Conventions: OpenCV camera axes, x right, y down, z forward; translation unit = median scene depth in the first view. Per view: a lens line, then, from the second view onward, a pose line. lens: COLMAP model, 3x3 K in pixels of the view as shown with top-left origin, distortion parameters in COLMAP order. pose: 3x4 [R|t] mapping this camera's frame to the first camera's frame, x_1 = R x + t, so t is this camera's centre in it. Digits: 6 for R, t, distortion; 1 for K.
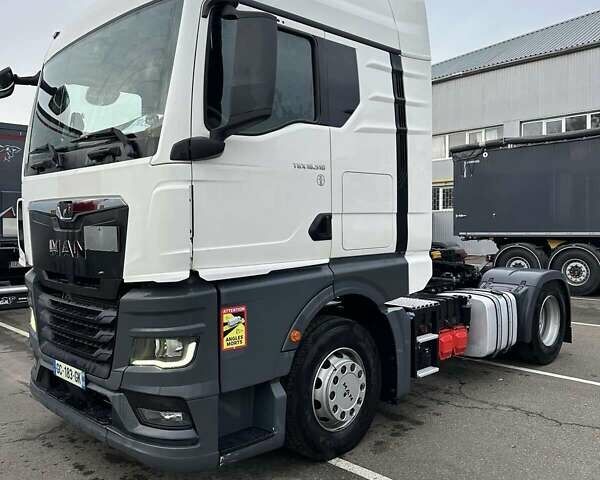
lens RADIAL K [[557.7, 0, 300.0], [0, 557.7, 240.0], [0, 0, 1]] dist [0.160258, -0.330225]
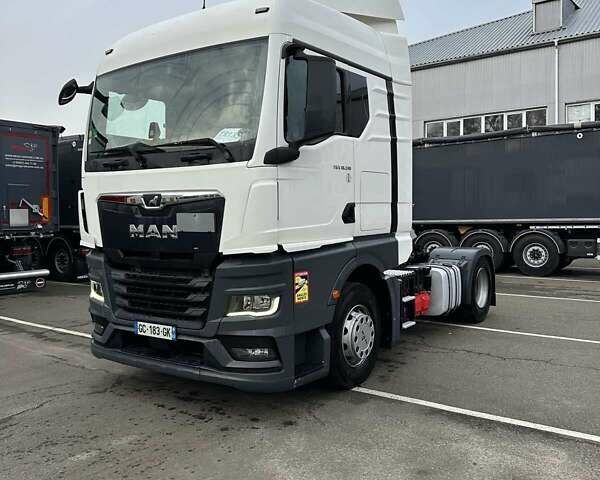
lens RADIAL K [[557.7, 0, 300.0], [0, 557.7, 240.0], [0, 0, 1]] dist [0.160258, -0.330225]
pose [[0.983851, -0.014166, 0.178430, -0.303634], [0.011436, 0.999801, 0.016317, 0.016910], [-0.178626, -0.014013, 0.983817, -0.279394]]
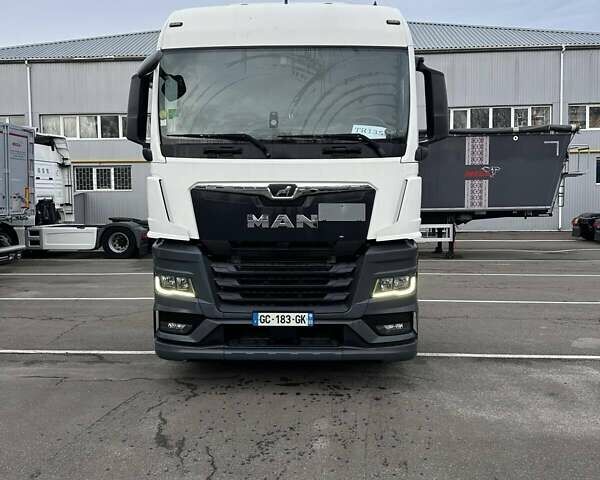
lens RADIAL K [[557.7, 0, 300.0], [0, 557.7, 240.0], [0, 0, 1]] dist [0.160258, -0.330225]
pose [[0.730428, -0.045817, 0.681451, -1.197680], [0.022122, 0.998811, 0.043442, 0.002920], [-0.682631, -0.016656, 0.730574, 0.059162]]
